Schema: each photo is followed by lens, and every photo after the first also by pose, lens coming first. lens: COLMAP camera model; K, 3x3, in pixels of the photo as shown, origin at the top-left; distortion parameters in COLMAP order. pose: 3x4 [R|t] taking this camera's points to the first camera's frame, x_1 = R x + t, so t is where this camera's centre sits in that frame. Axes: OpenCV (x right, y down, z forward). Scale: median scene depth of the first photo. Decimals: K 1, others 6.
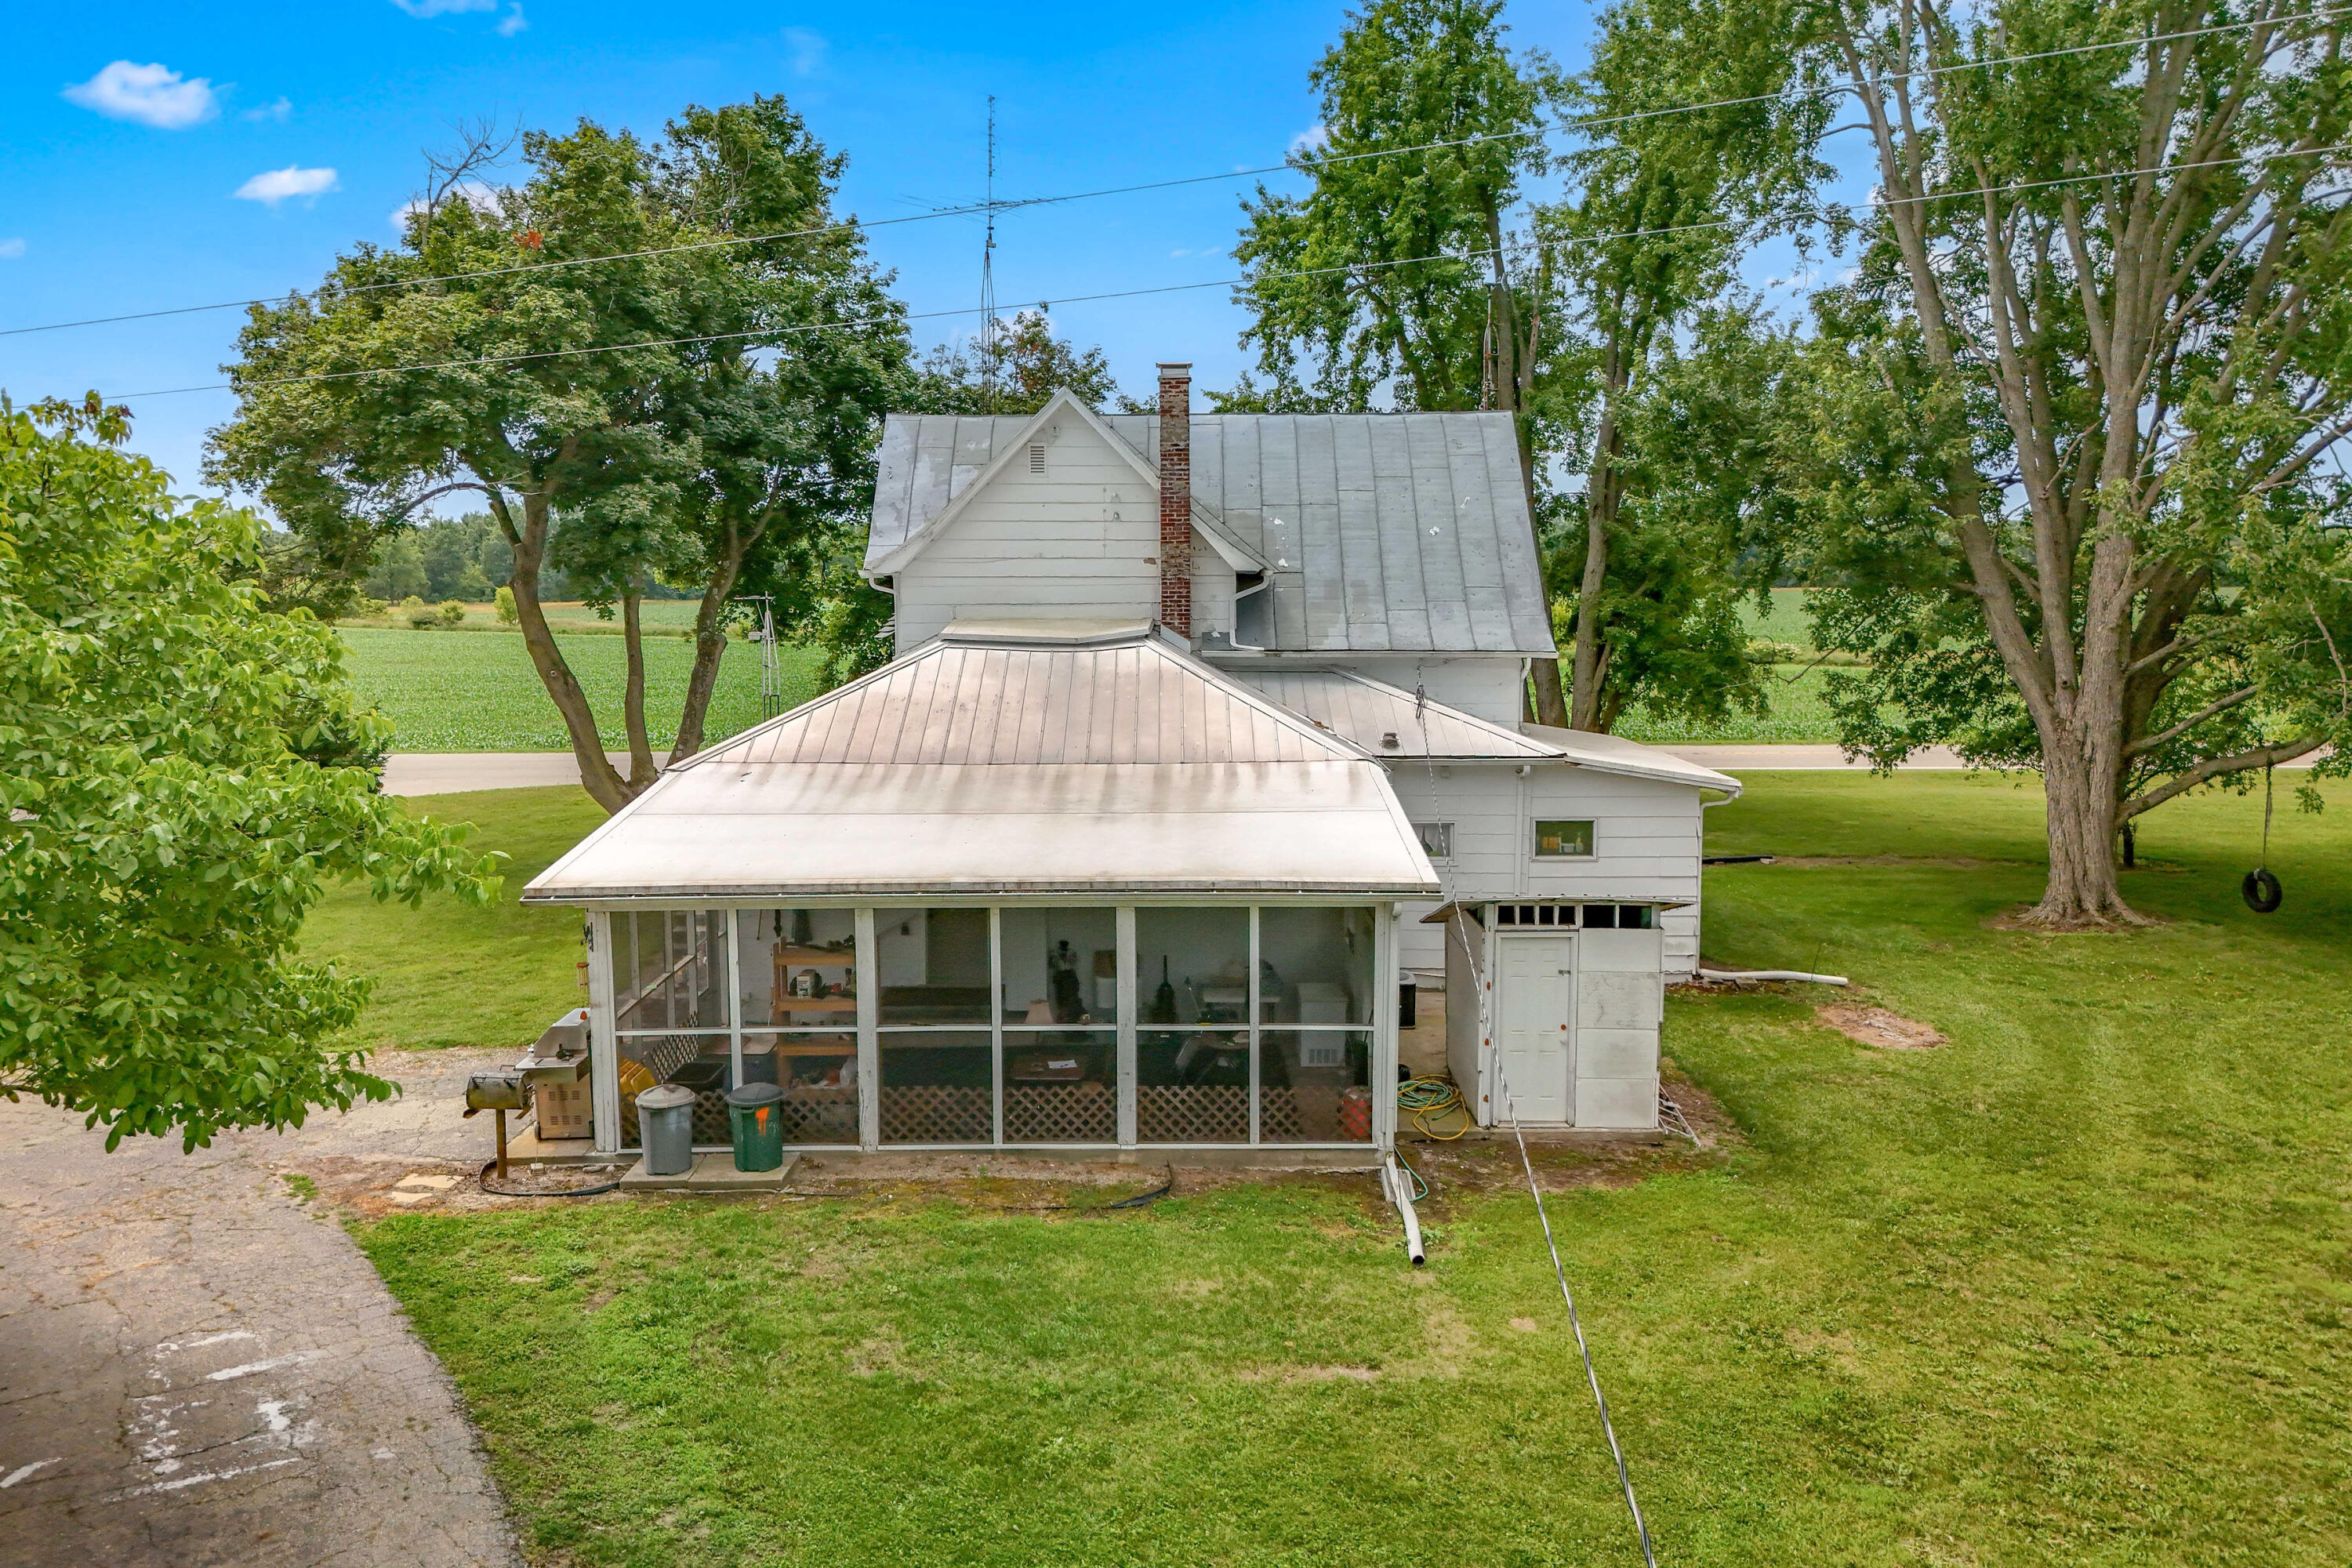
lens RADIAL K [[1745.8, 0, 1189.1], [0, 1745.8, 778.3], [0, 0, 1]] dist [0.082642, -0.063358]
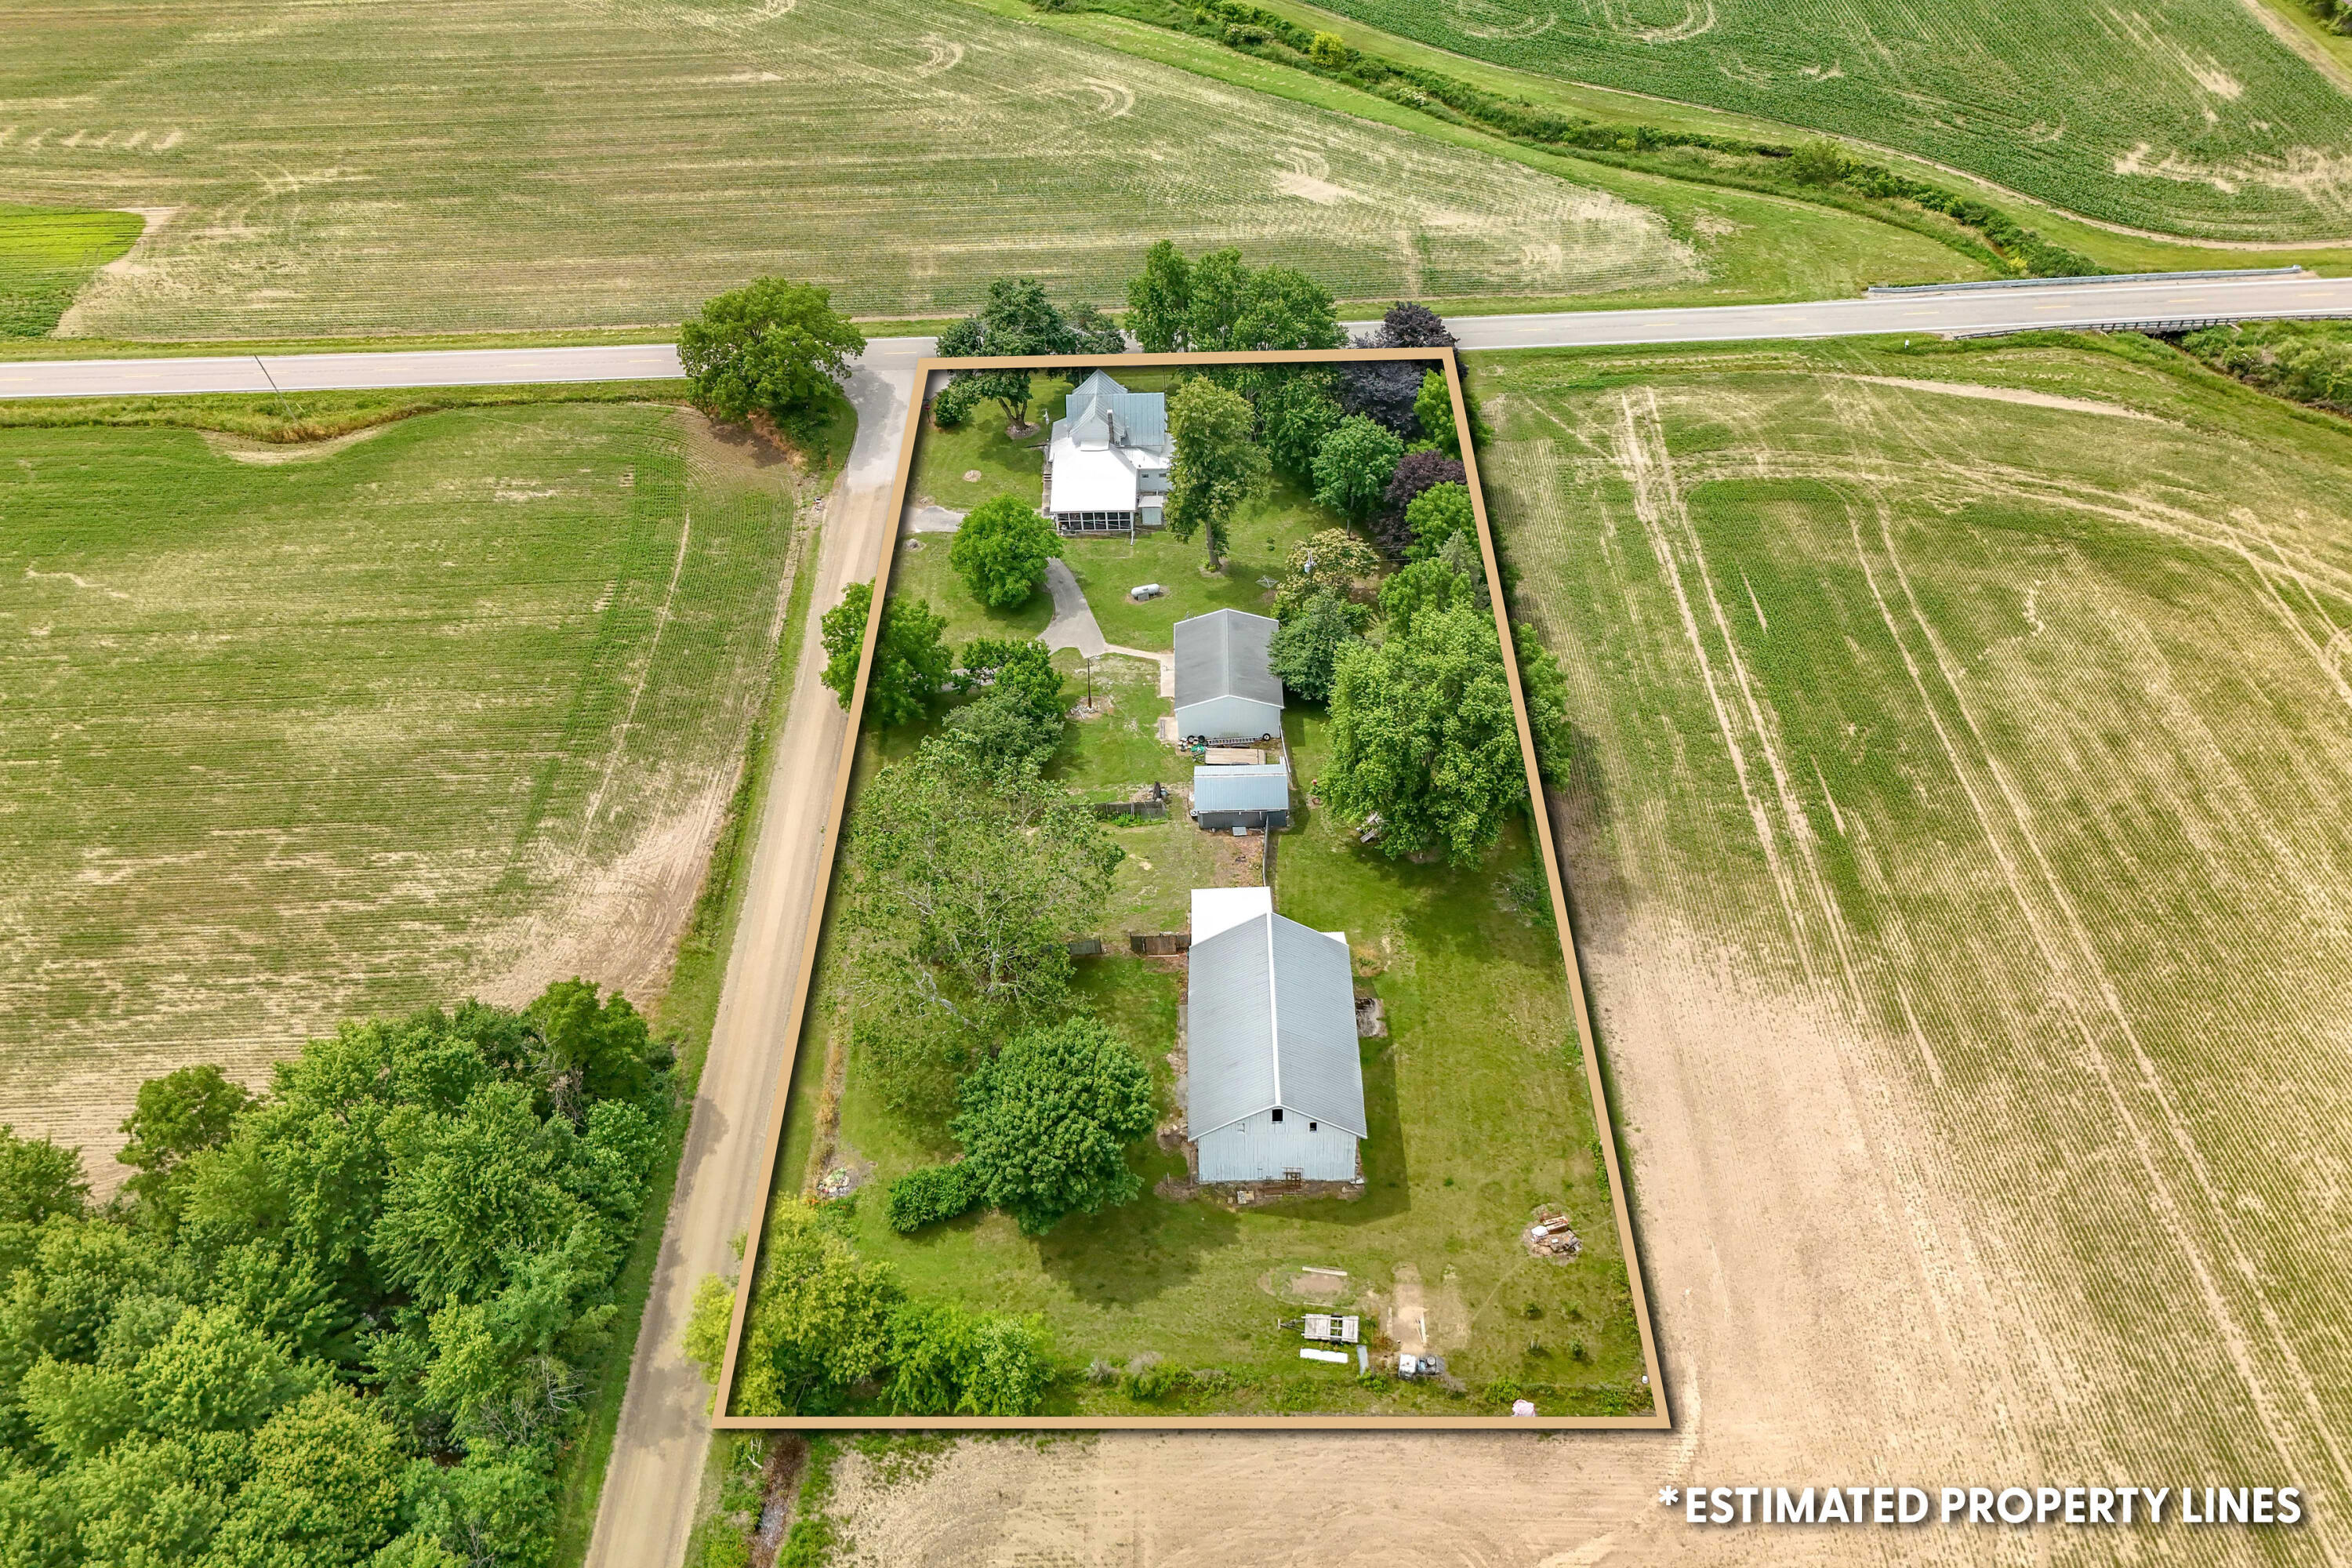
lens RADIAL K [[1775.9, 0, 1163.8], [0, 1775.9, 713.4], [0, 0, 1]] dist [0.071220, -0.055269]
pose [[0.999007, -0.011623, -0.043010, 0.518863], [0.034506, 0.812530, 0.581897, -3.516005], [0.028184, -0.582804, 0.812124, -5.717052]]
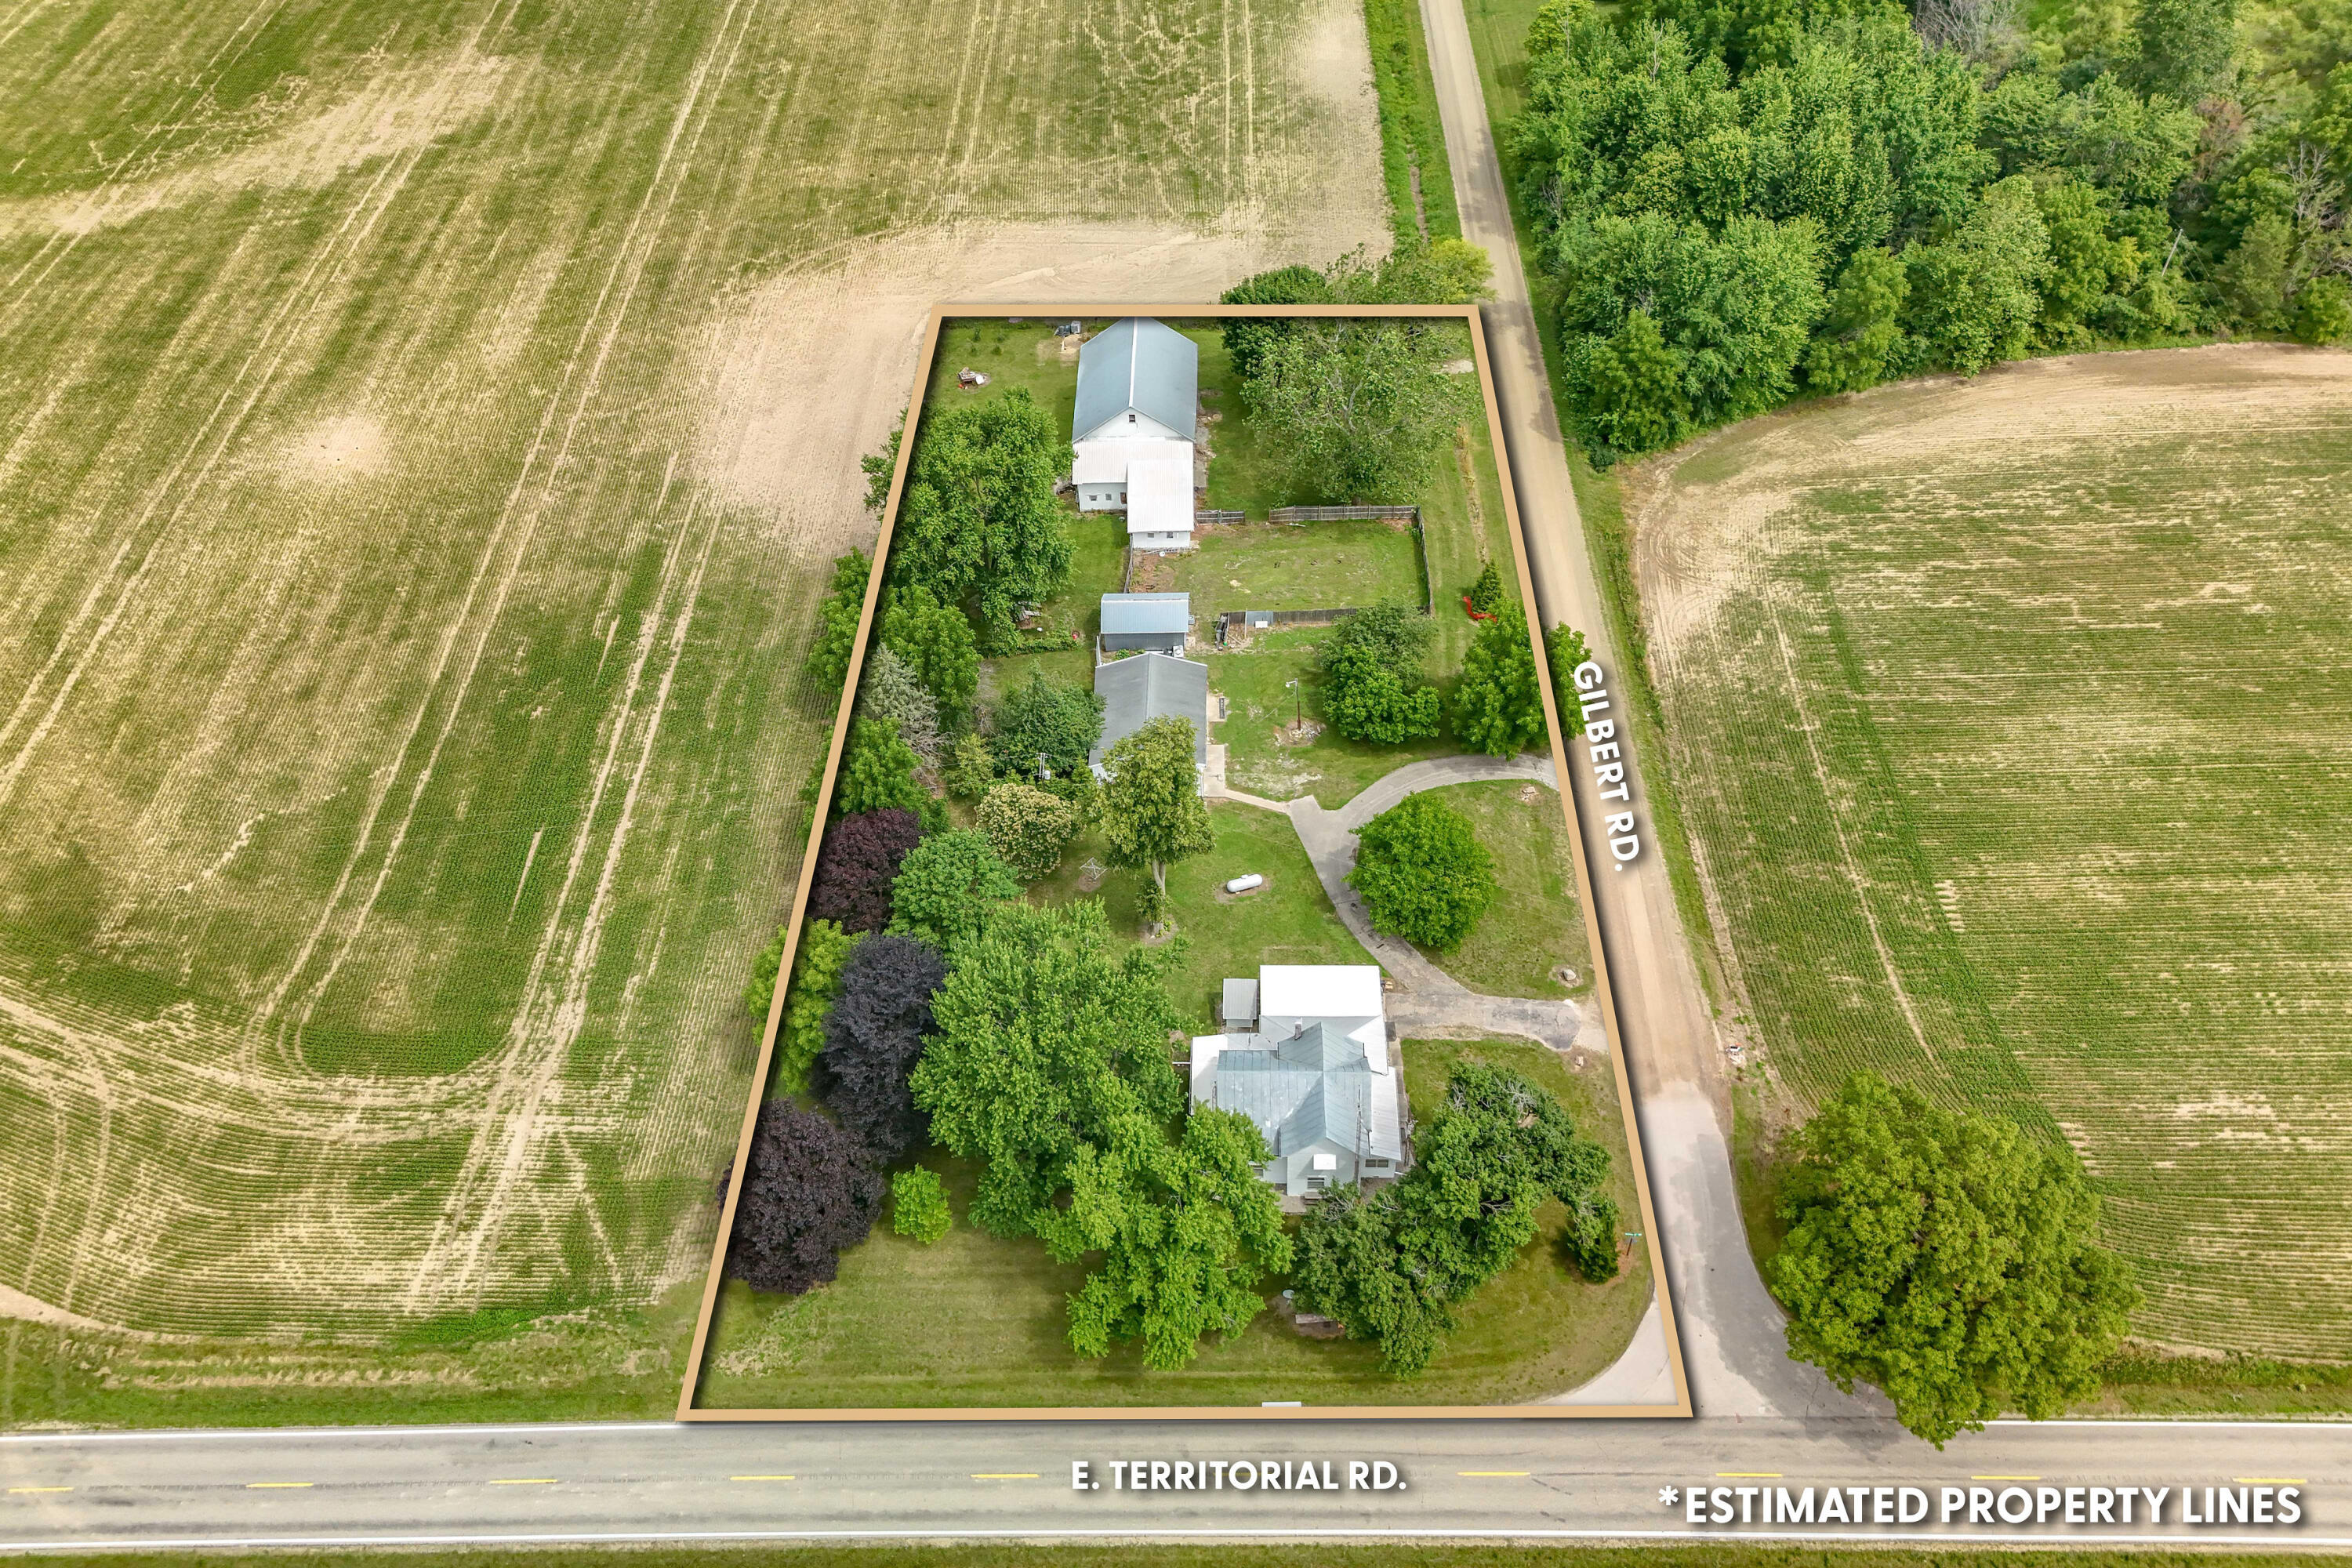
lens RADIAL K [[1759.4, 0, 1166.9], [0, 1759.4, 771.0], [0, 0, 1]] dist [0.074435, -0.058626]
pose [[-0.998617, -0.002010, 0.052528, 0.104209], [0.040732, 0.602066, 0.797407, -4.520001], [-0.033228, 0.798444, -0.601151, 3.385254]]
